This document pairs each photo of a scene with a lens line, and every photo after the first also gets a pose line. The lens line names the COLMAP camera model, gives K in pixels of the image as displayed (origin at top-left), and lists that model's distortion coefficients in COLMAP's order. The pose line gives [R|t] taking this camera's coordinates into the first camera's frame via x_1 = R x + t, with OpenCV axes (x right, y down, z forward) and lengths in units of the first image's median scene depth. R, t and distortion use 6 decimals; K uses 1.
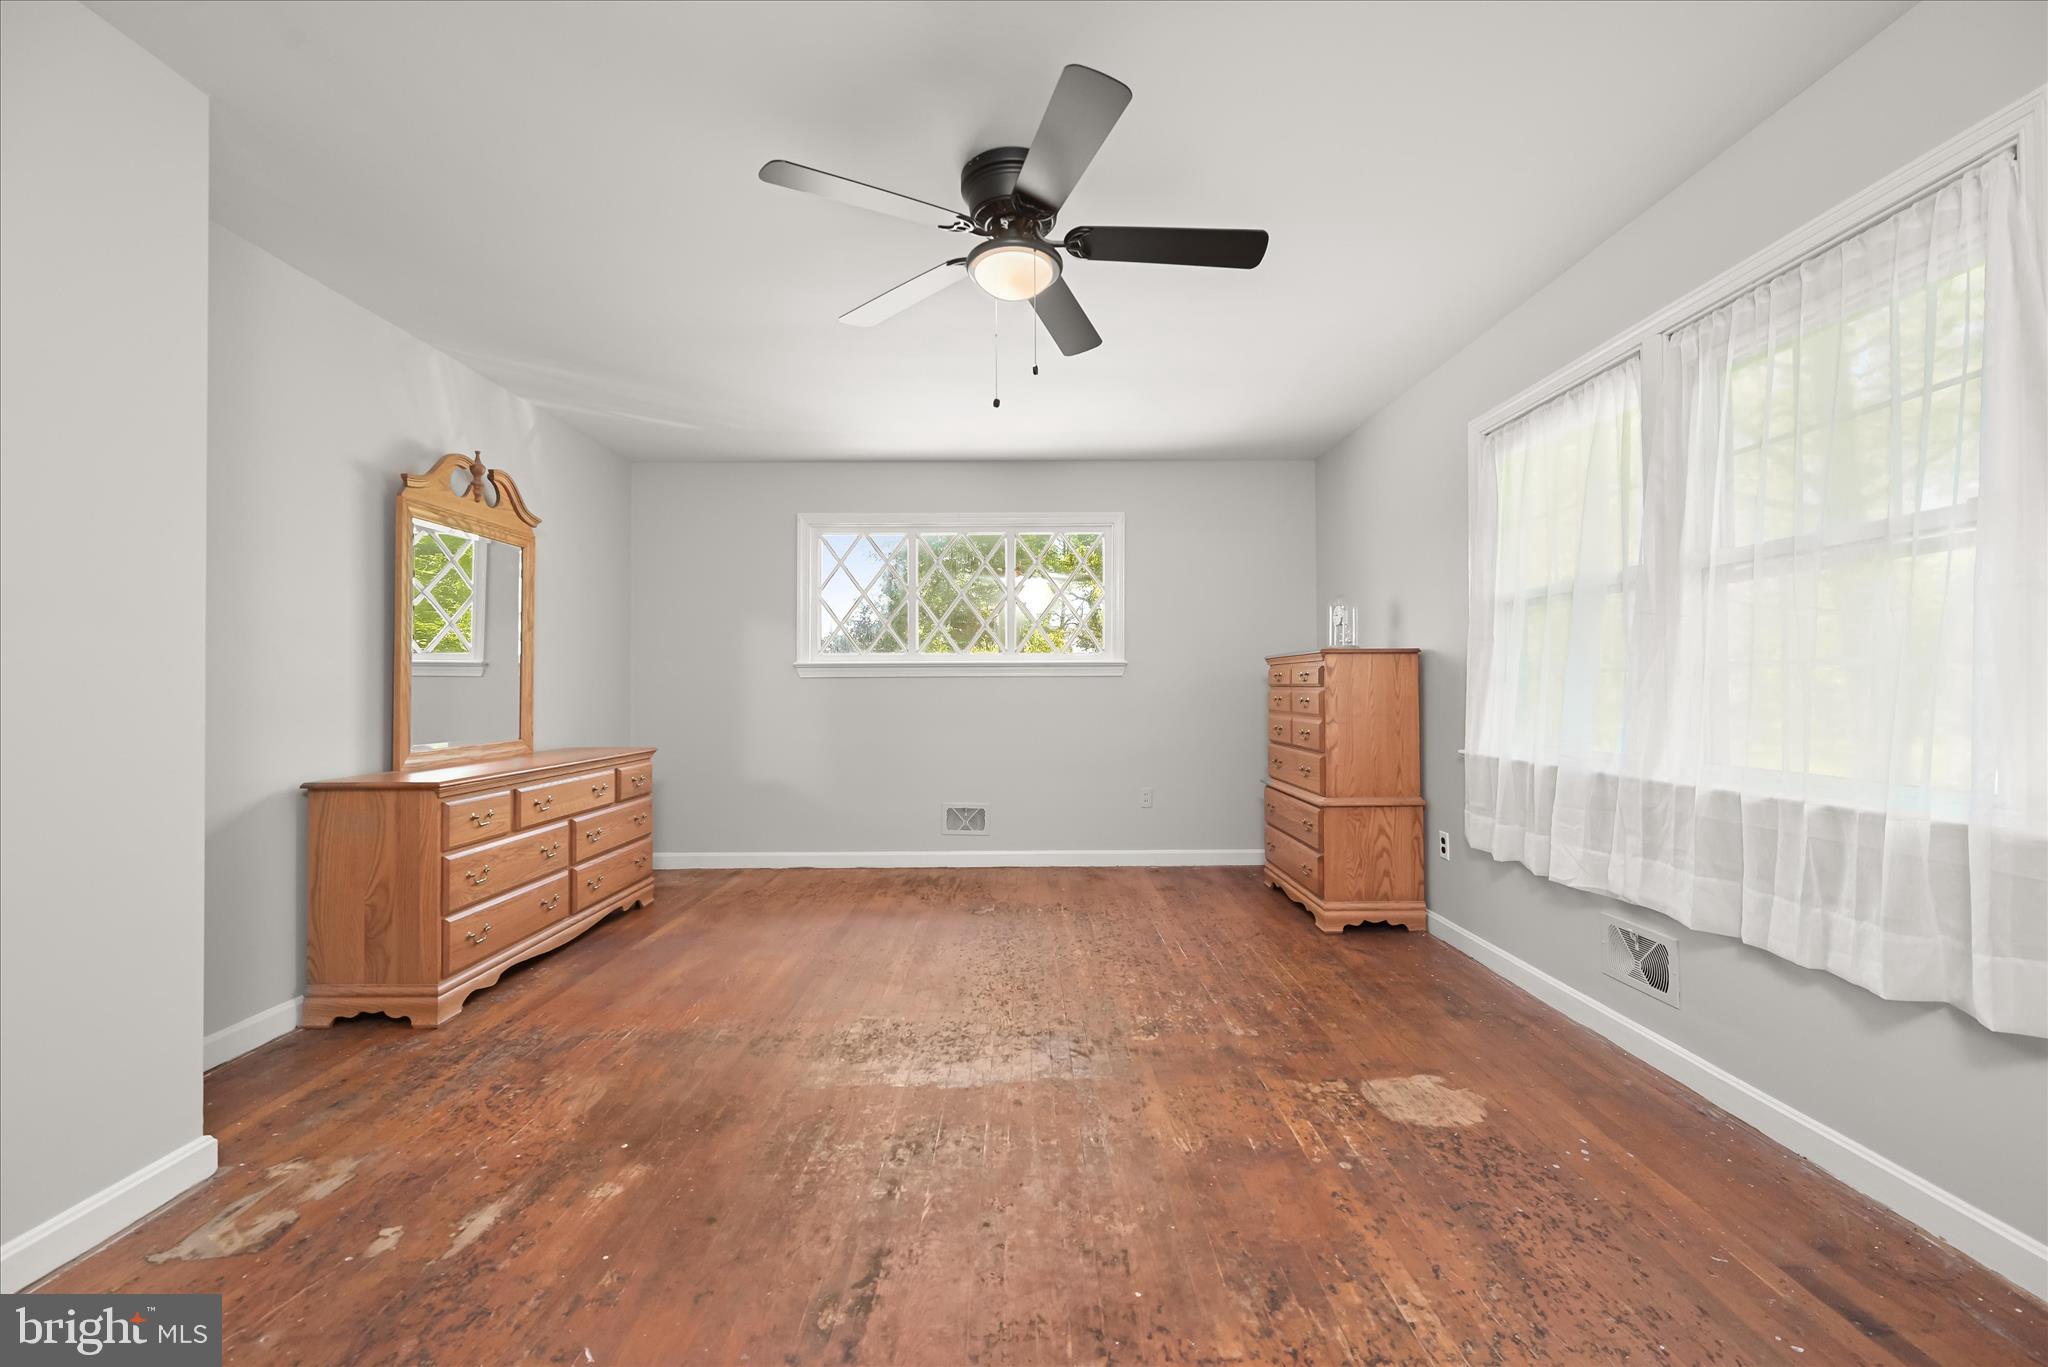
lens RADIAL K [[803.1, 0, 1029.8], [0, 803.1, 683.4], [0, 0, 1]] dist [-0.001168, 0.000086]
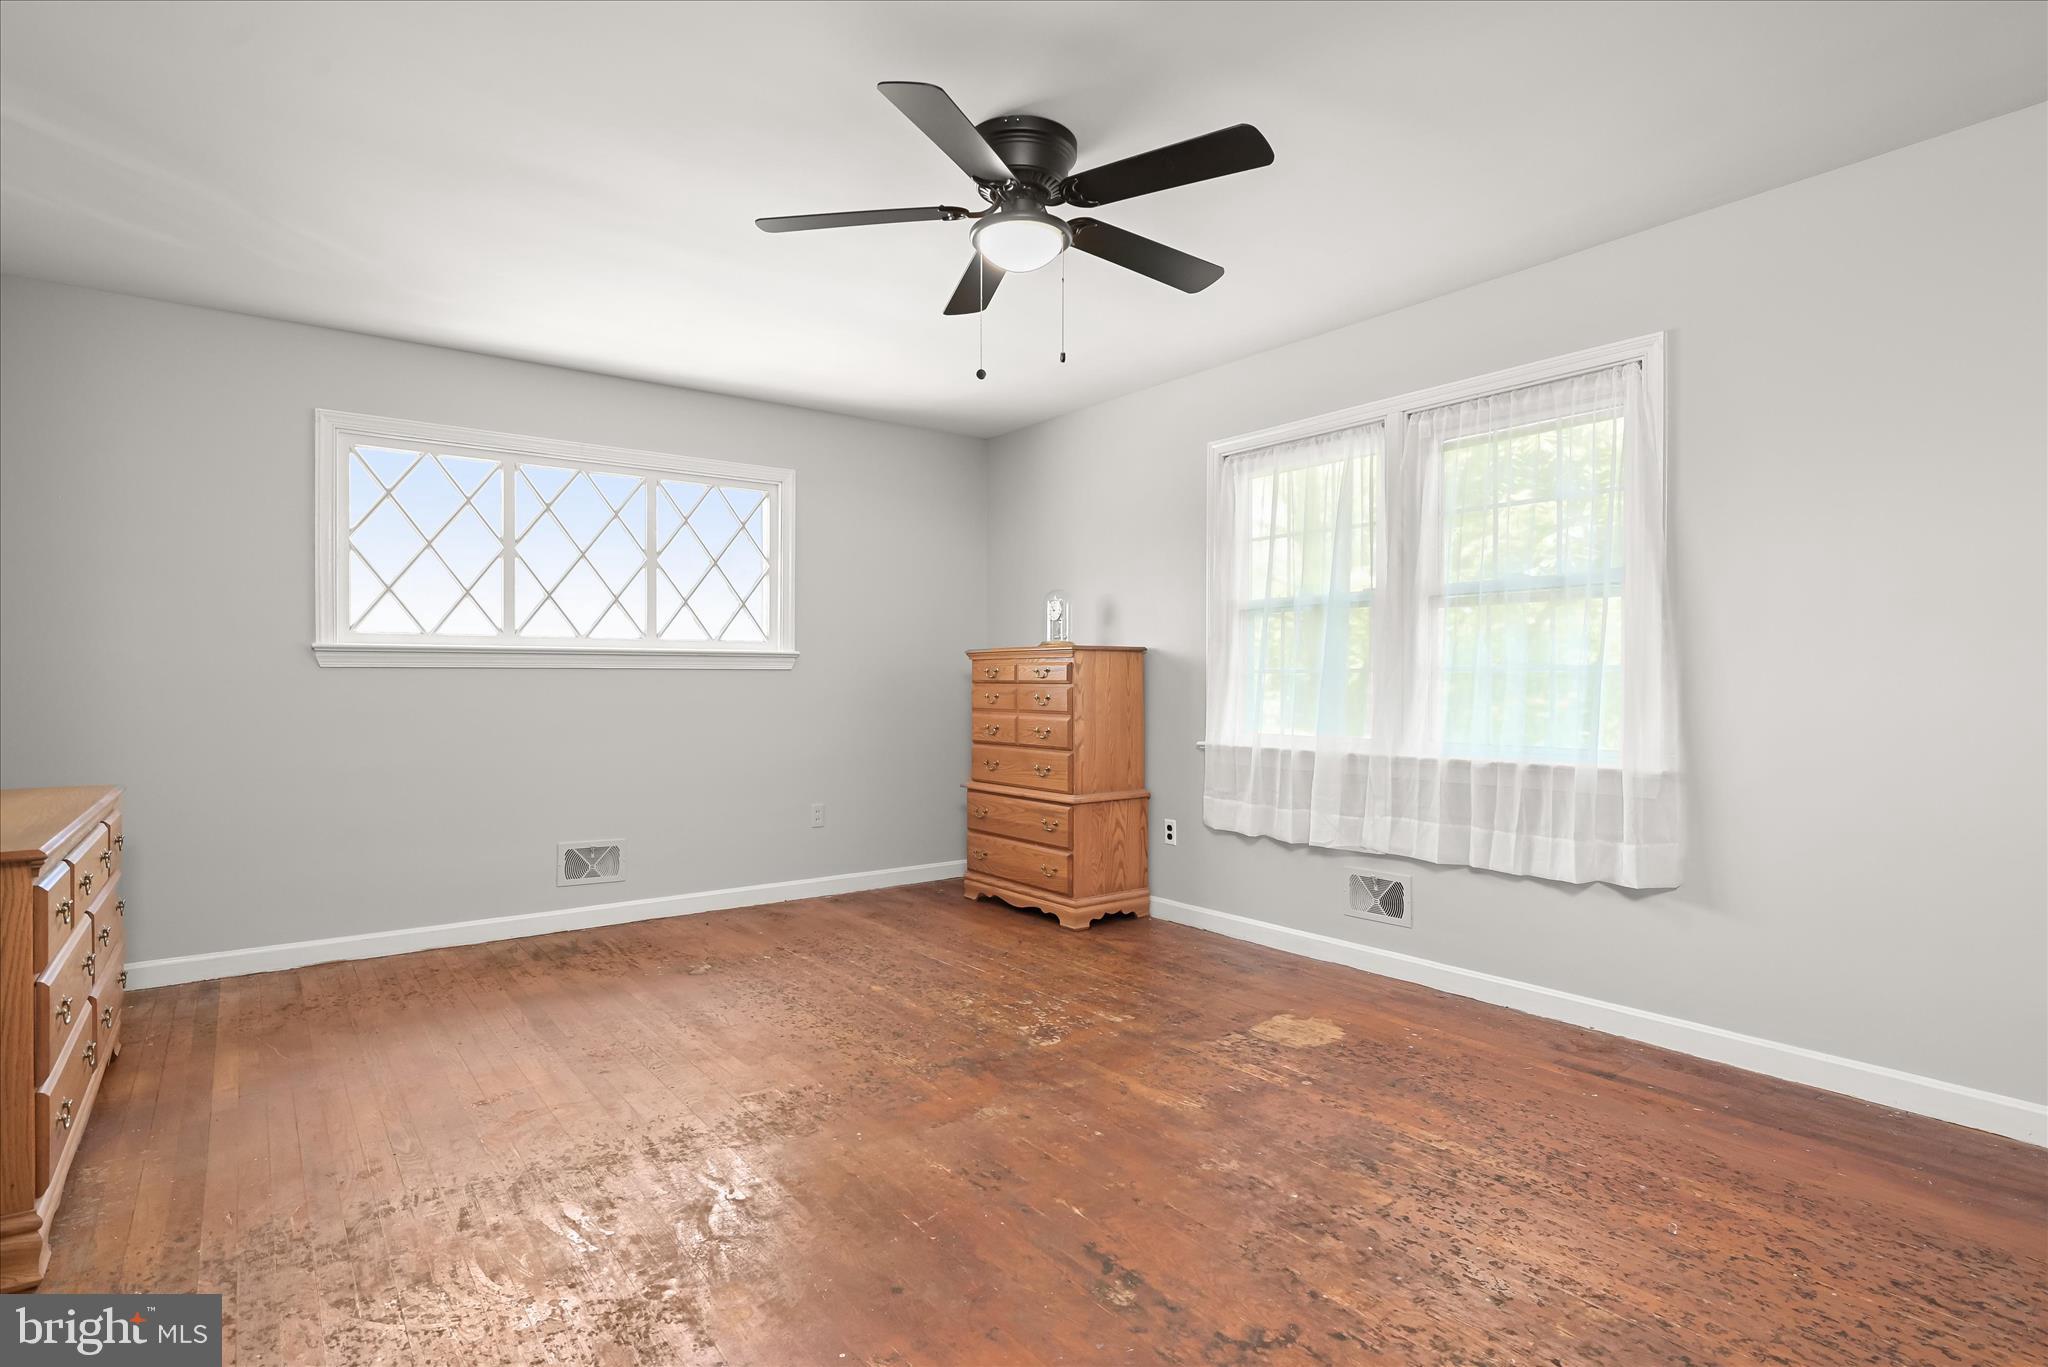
lens RADIAL K [[1045.9, 0, 1011.3], [0, 1045.9, 694.7], [0, 0, 1]] dist [-0.001635, -0.000164]
pose [[0.804033, -0.003988, 0.594571, -0.678331], [-0.005422, 0.999887, 0.014039, 0.000319], [-0.594560, -0.014512, 0.803920, 0.010214]]
